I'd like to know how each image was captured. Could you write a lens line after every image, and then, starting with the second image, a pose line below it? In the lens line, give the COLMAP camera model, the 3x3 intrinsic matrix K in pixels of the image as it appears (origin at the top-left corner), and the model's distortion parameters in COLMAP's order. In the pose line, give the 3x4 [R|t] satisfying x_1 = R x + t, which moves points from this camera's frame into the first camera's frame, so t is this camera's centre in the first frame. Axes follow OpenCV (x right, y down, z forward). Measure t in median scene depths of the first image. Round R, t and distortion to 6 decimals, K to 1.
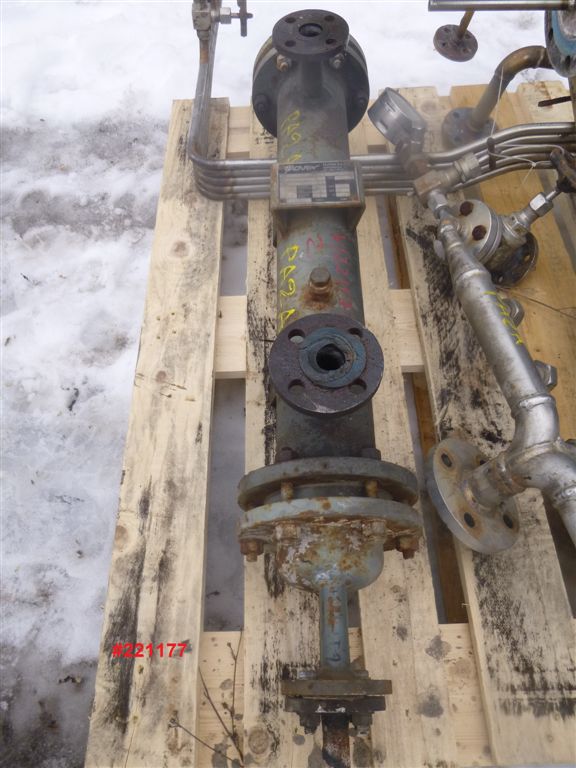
lens RADIAL K [[578.0, 0, 288.0], [0, 578.0, 384.0], [0, 0, 1]] dist [-0.054219, 0.037109]
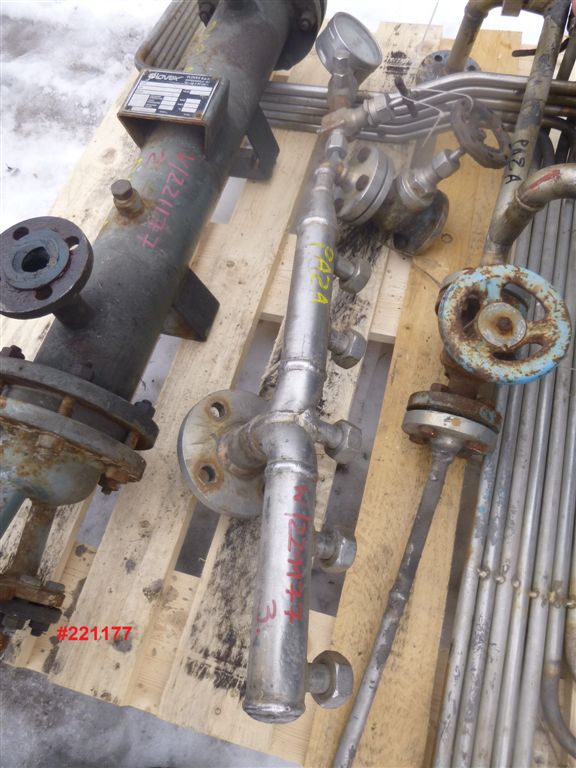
lens RADIAL K [[578.0, 0, 288.0], [0, 578.0, 384.0], [0, 0, 1]] dist [-0.054219, 0.037109]
pose [[0.954641, 0.238581, -0.178157, 0.510108], [-0.224198, 0.969683, 0.097217, -0.023082], [0.195950, -0.052865, 0.979188, 0.094382]]
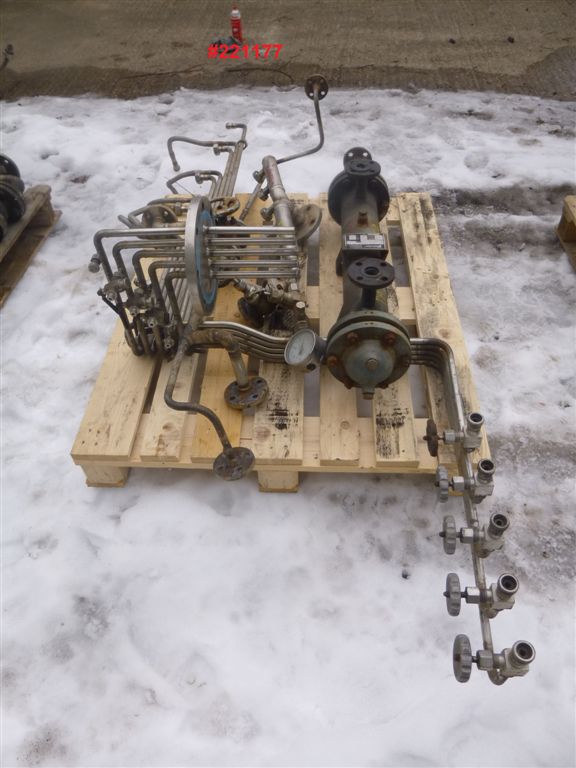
lens RADIAL K [[563.1, 0, 297.4], [0, 563.1, 374.3], [0, 0, 1]] dist [-0.027619, 0.042512]
pose [[-0.996468, 0.003821, 0.083892, 0.123487], [0.078968, -0.297247, 0.951530, -2.405305], [0.028572, 0.954793, 0.295895, 0.847661]]
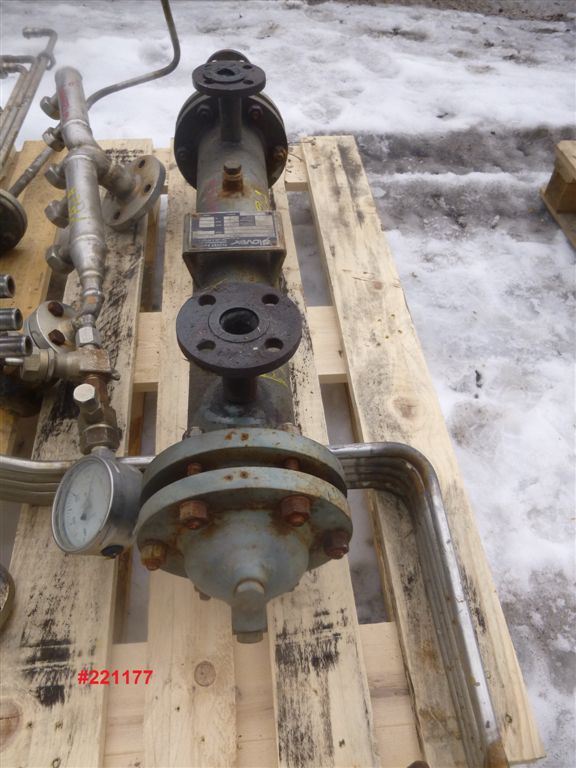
lens RADIAL K [[578.0, 0, 288.0], [0, 578.0, 384.0], [0, 0, 1]] dist [-0.054219, 0.037109]
pose [[-0.997293, 0.058708, -0.044264, 0.018715], [-0.062599, -0.362207, 0.929993, -1.305218], [0.038566, 0.930247, 0.364901, 0.889677]]
